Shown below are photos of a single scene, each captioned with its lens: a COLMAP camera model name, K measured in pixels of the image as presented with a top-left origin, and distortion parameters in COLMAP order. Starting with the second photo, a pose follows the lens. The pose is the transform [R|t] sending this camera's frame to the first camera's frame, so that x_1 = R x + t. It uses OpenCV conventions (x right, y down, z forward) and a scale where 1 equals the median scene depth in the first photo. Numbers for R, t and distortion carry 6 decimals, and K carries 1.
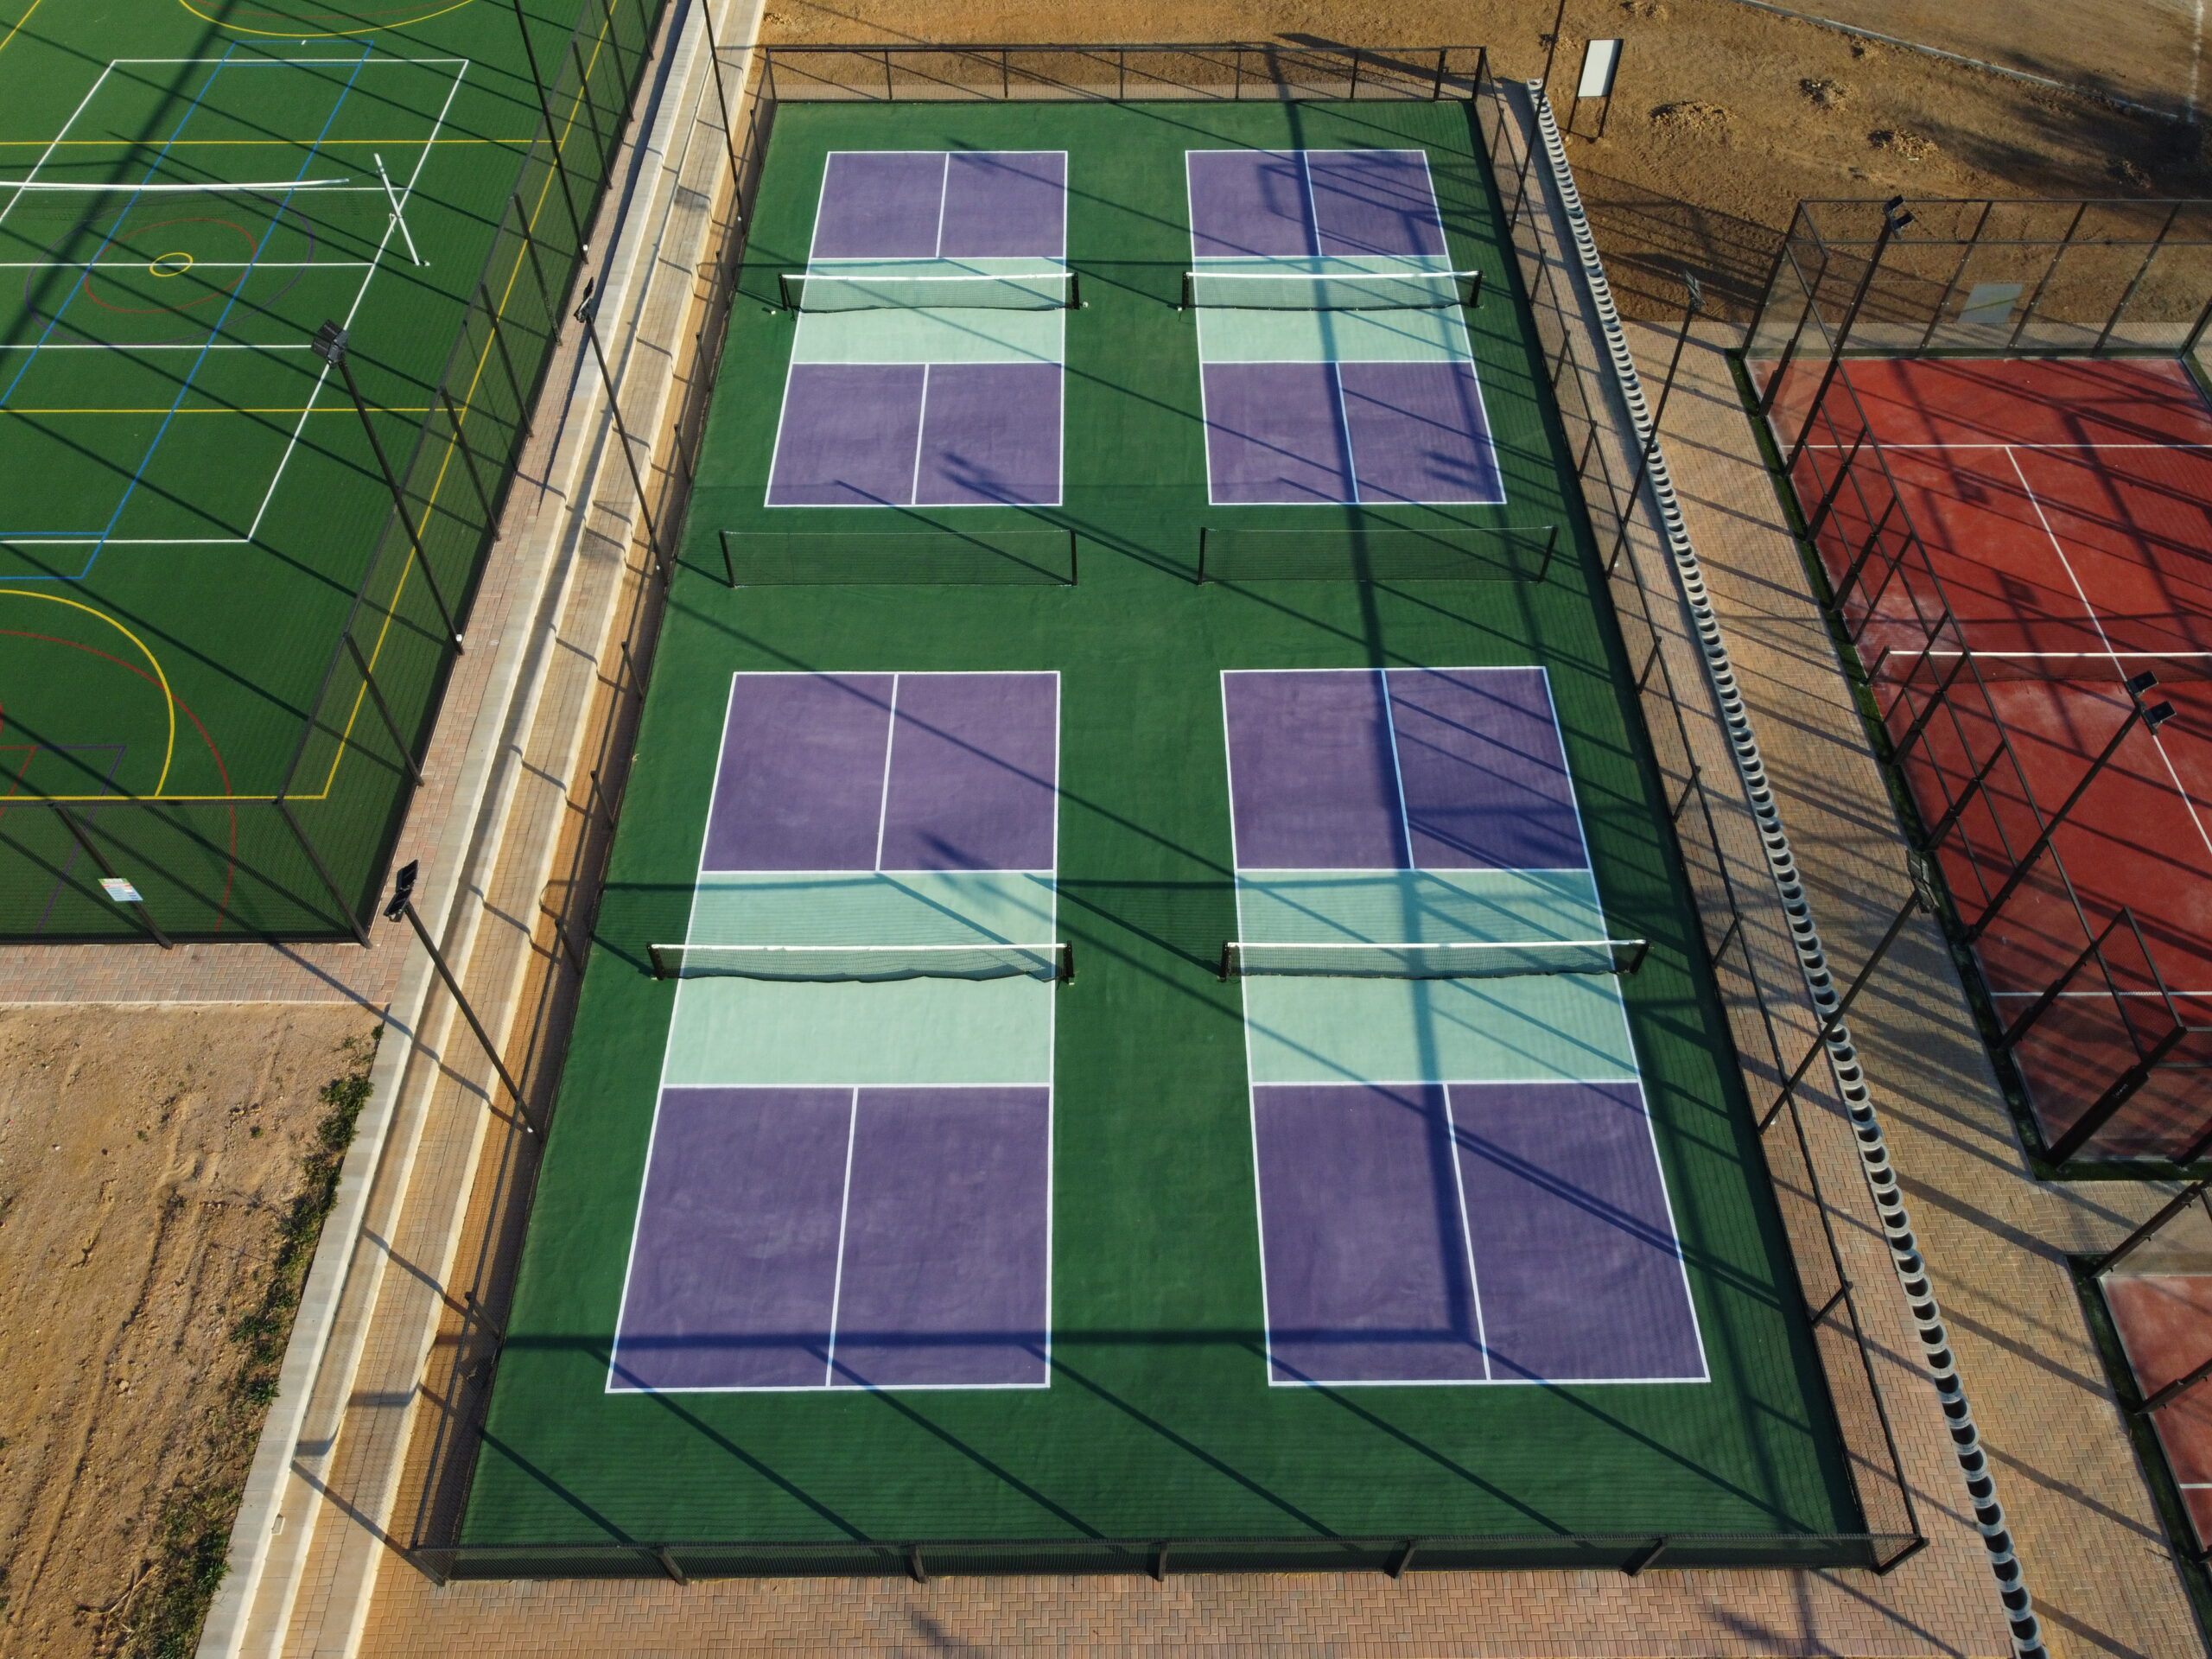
lens RADIAL K [[1676.3, 0, 1099.2], [0, 1676.3, 833.9], [0, 0, 1]] dist [-0.010307, 0.006059]
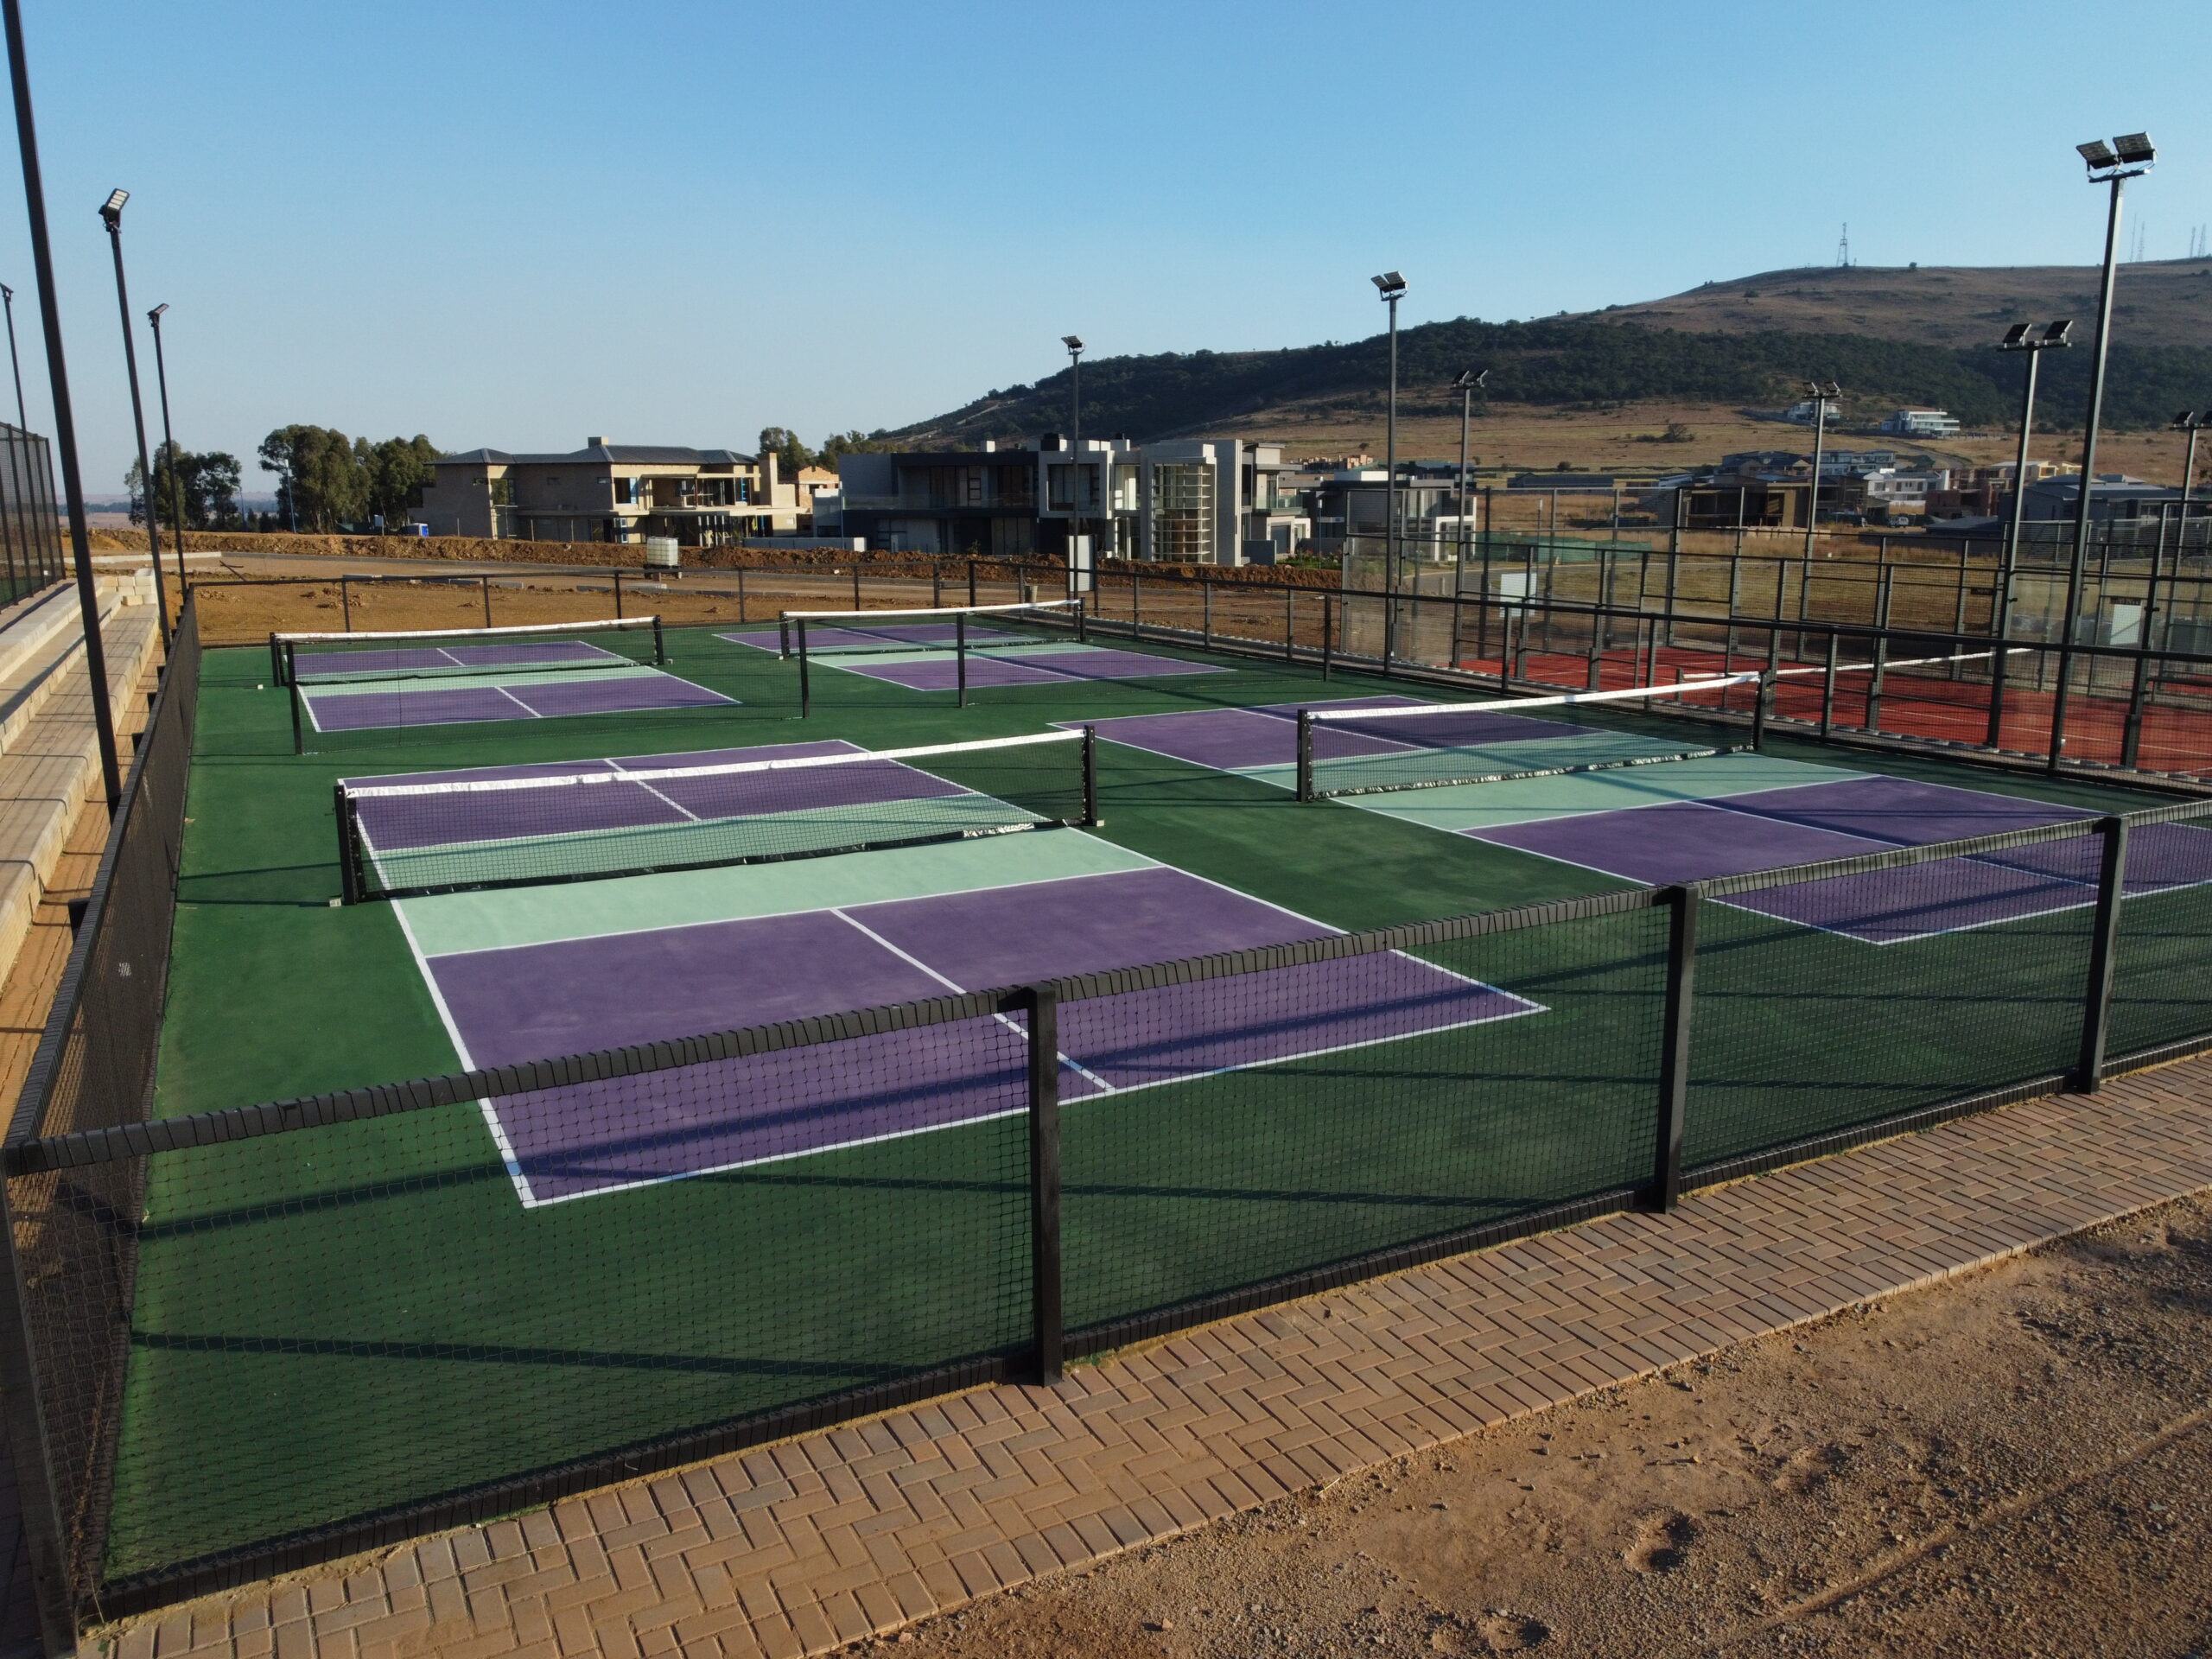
lens RADIAL K [[1676.3, 0, 1101.0], [0, 1676.3, 832.3], [0, 0, 1]] dist [-0.010307, 0.006059]
pose [[0.890316, -0.098470, 0.444568, -0.267955], [0.363268, 0.742269, -0.563092, 0.406679], [-0.274541, 0.662827, 0.696625, 0.552929]]
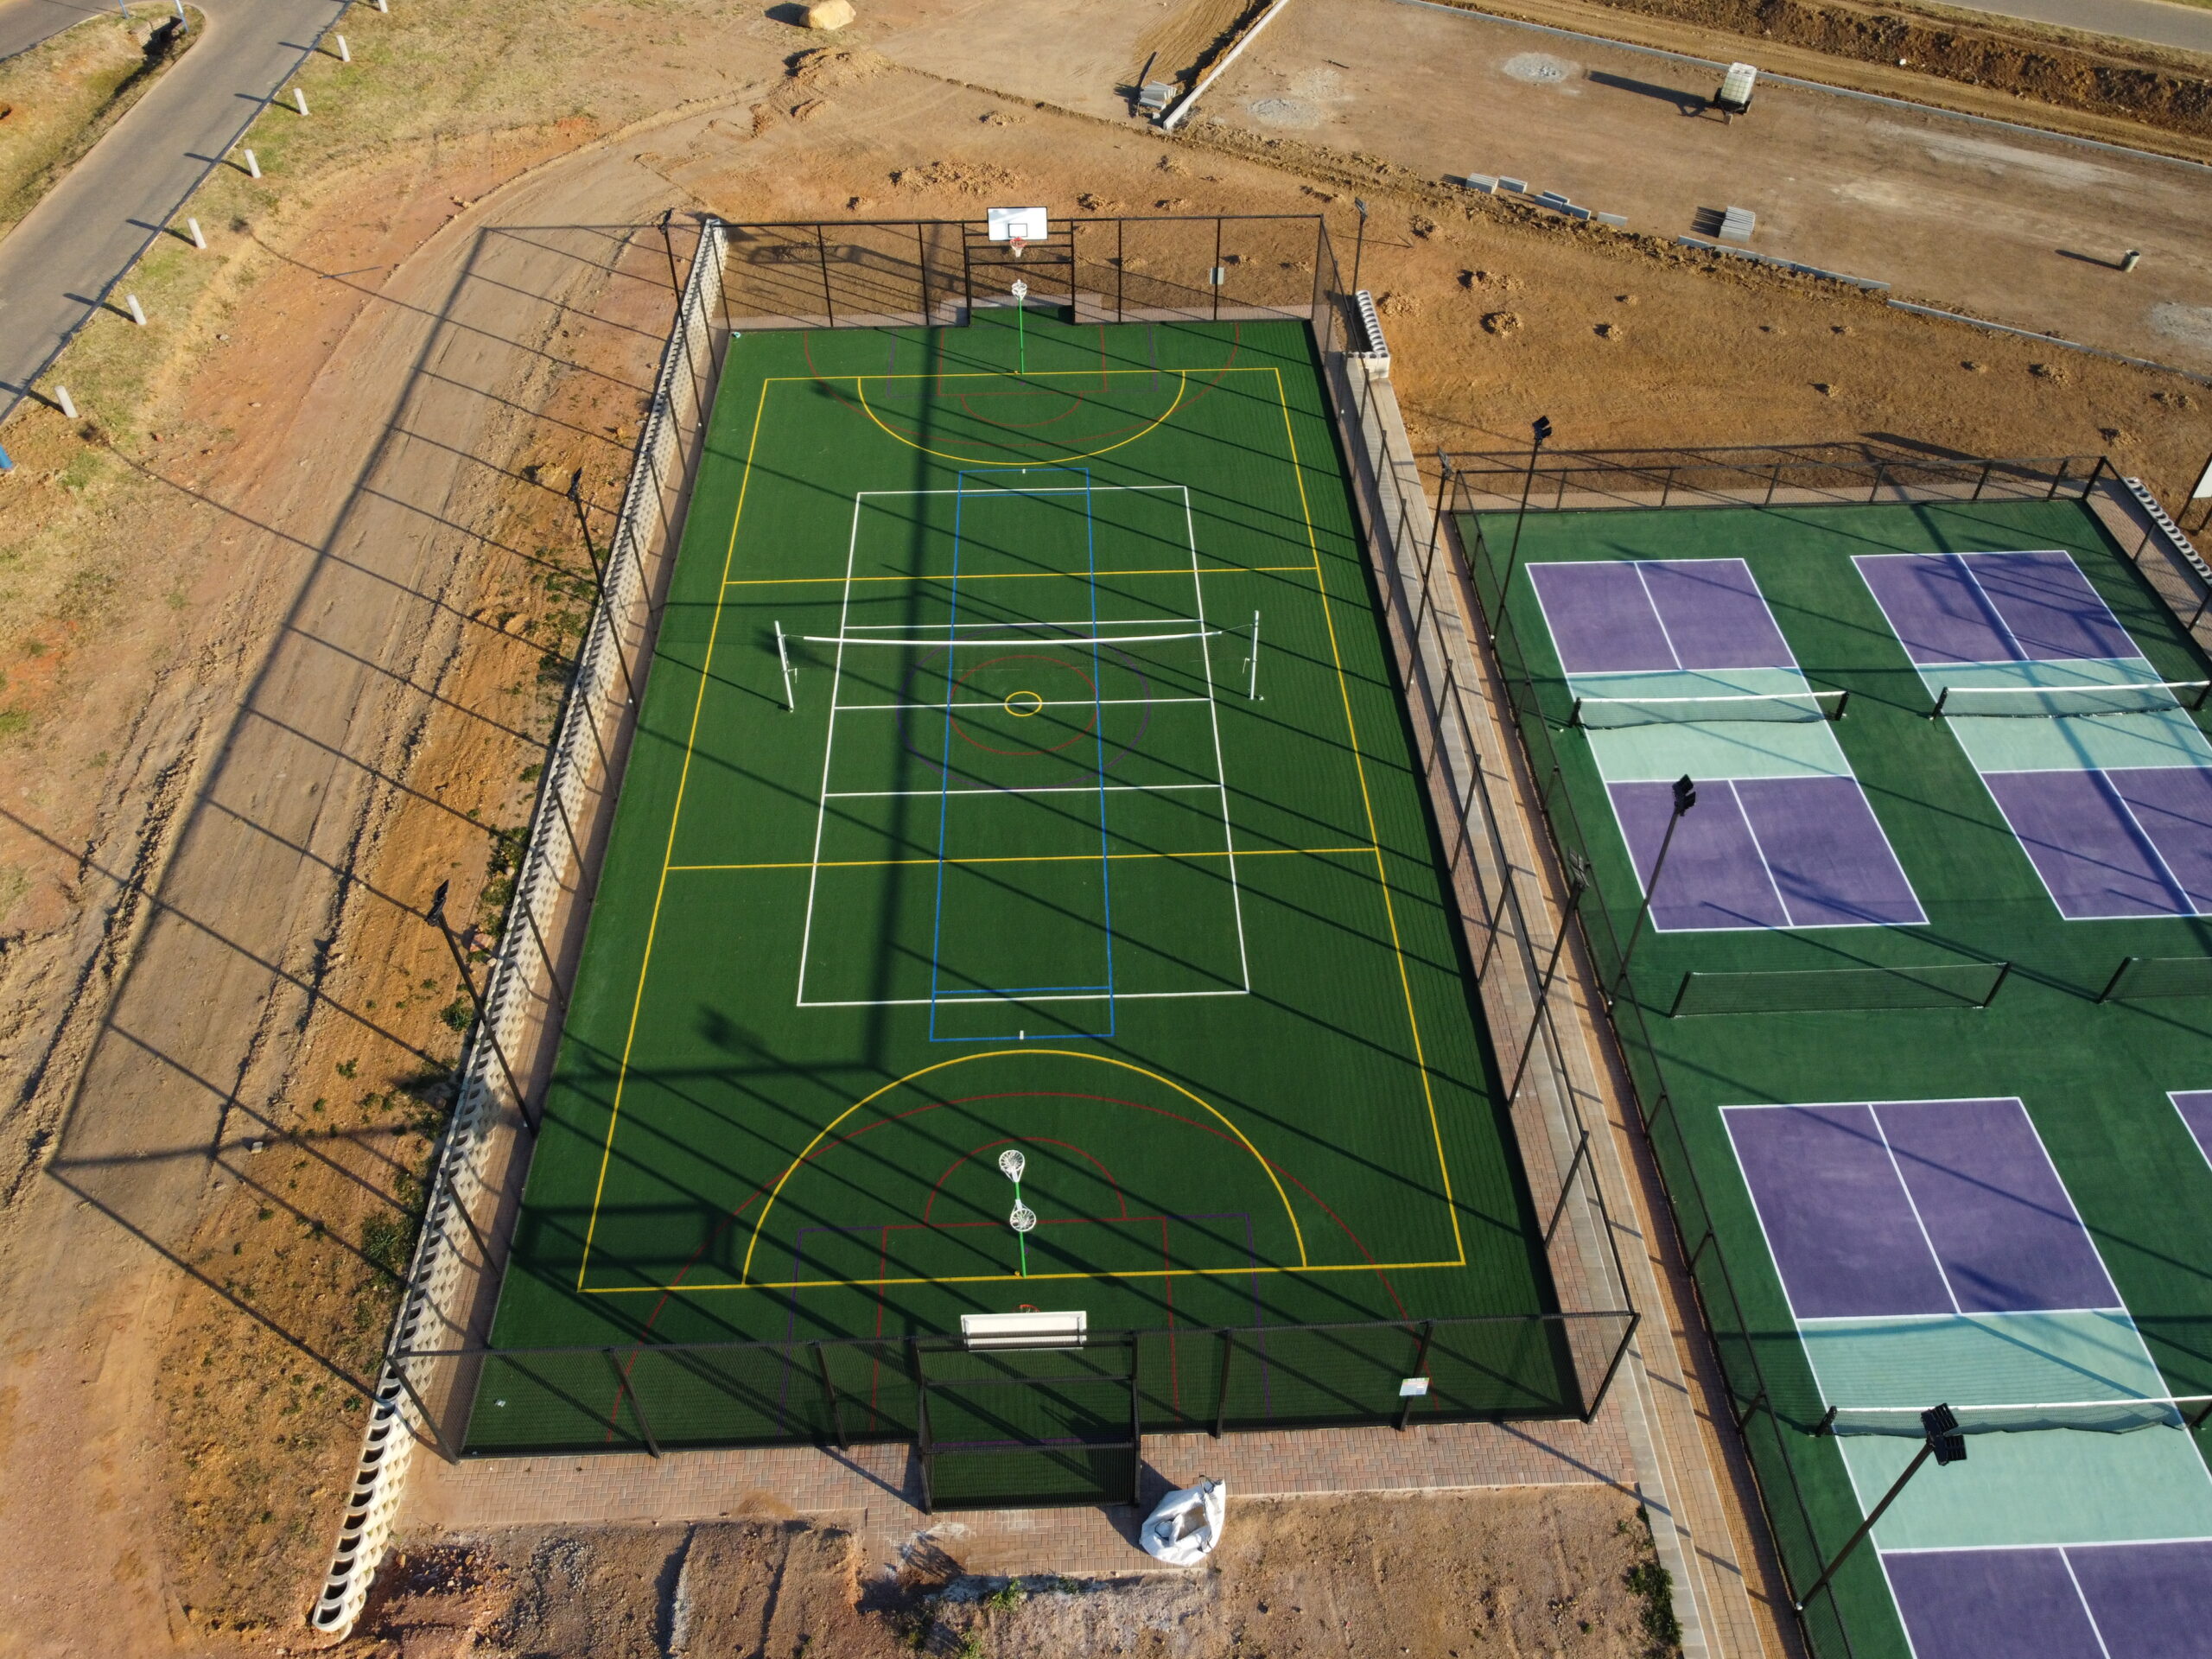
lens RADIAL K [[1676.3, 0, 1101.8], [0, 1676.3, 830.4], [0, 0, 1]] dist [-0.010307, 0.006059]
pose [[0.999614, -0.023675, 0.014571, -0.684552], [0.025231, 0.992695, -0.117981, -0.171106], [-0.011672, 0.118303, 0.992909, -0.084954]]
